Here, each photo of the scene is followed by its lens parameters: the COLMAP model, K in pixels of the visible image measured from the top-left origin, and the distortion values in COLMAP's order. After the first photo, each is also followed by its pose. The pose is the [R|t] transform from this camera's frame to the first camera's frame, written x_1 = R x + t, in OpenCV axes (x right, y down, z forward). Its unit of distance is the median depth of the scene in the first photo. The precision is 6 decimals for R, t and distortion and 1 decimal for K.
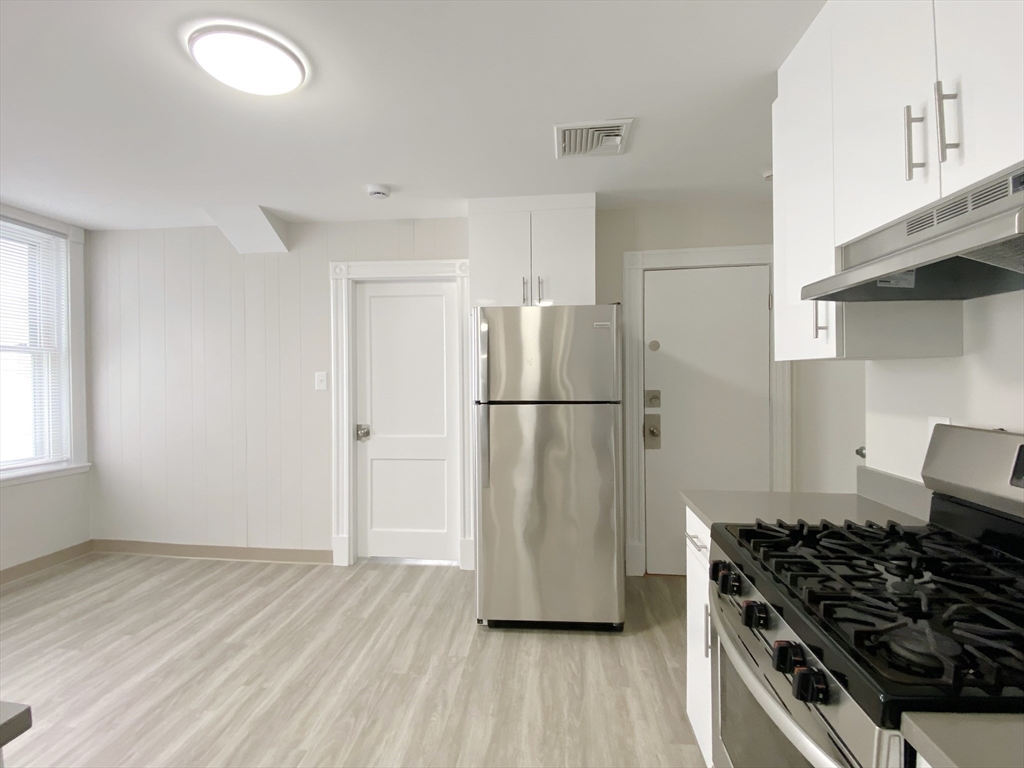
lens RADIAL K [[484.9, 0, 509.0], [0, 484.9, 375.3], [0, 0, 1]] dist [0.022005, -0.021839]
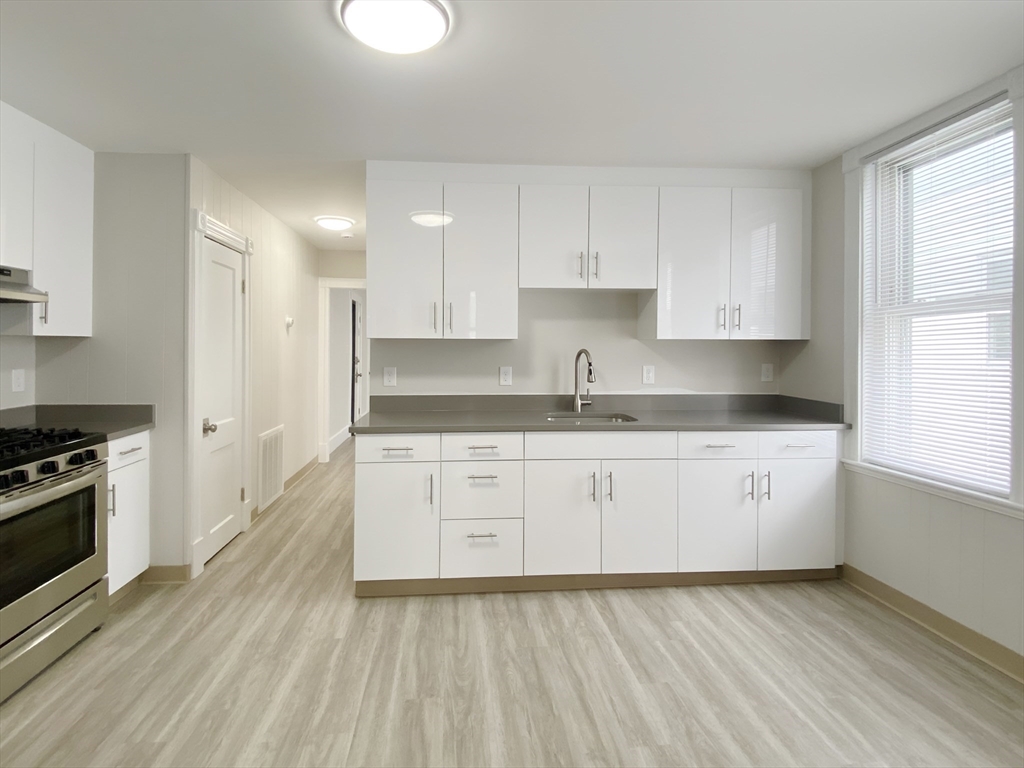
lens RADIAL K [[521.6, 0, 490.8], [0, 521.6, 350.6], [0, 0, 1]] dist [0.043413, -0.036769]
pose [[-0.983781, 0.004763, -0.179311, -0.350982], [0.002412, 0.999908, 0.013330, -0.001252], [0.179358, 0.012681, -0.983702, 1.376519]]
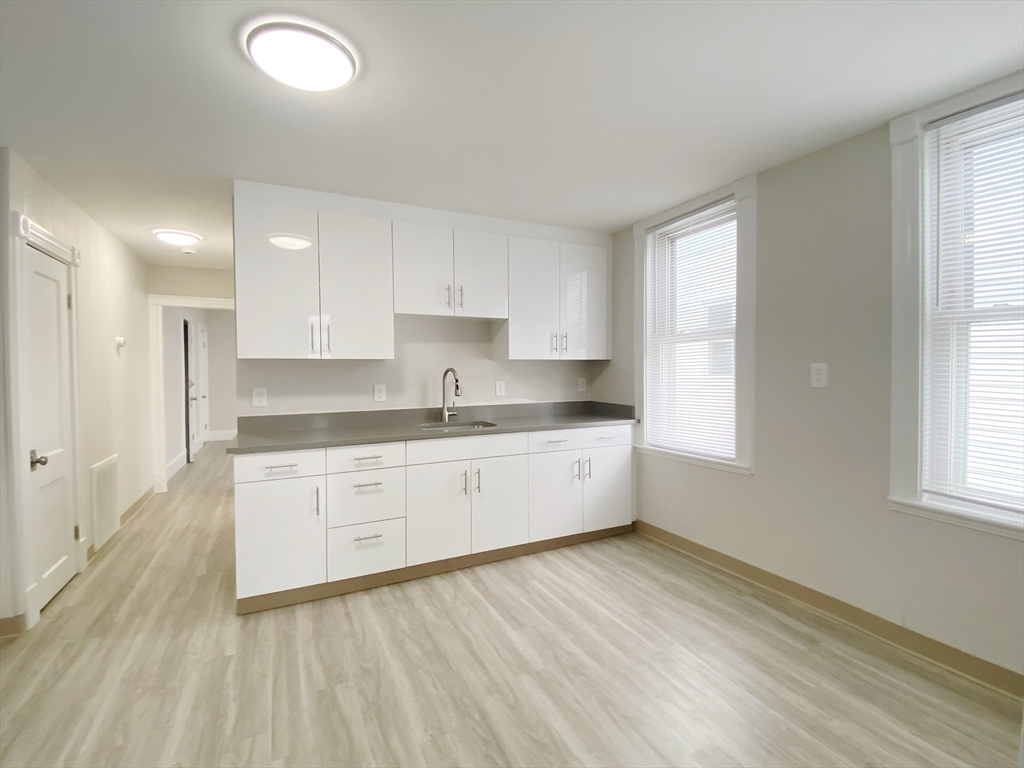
lens RADIAL K [[469.2, 0, 508.9], [0, 469.2, 377.0], [0, 0, 1]] dist [0.031947, -0.024790]
pose [[-0.849020, 0.022116, -0.527898, -0.233864], [0.009195, 0.999591, 0.027088, 0.003601], [0.528281, 0.018144, -0.848875, 1.391456]]
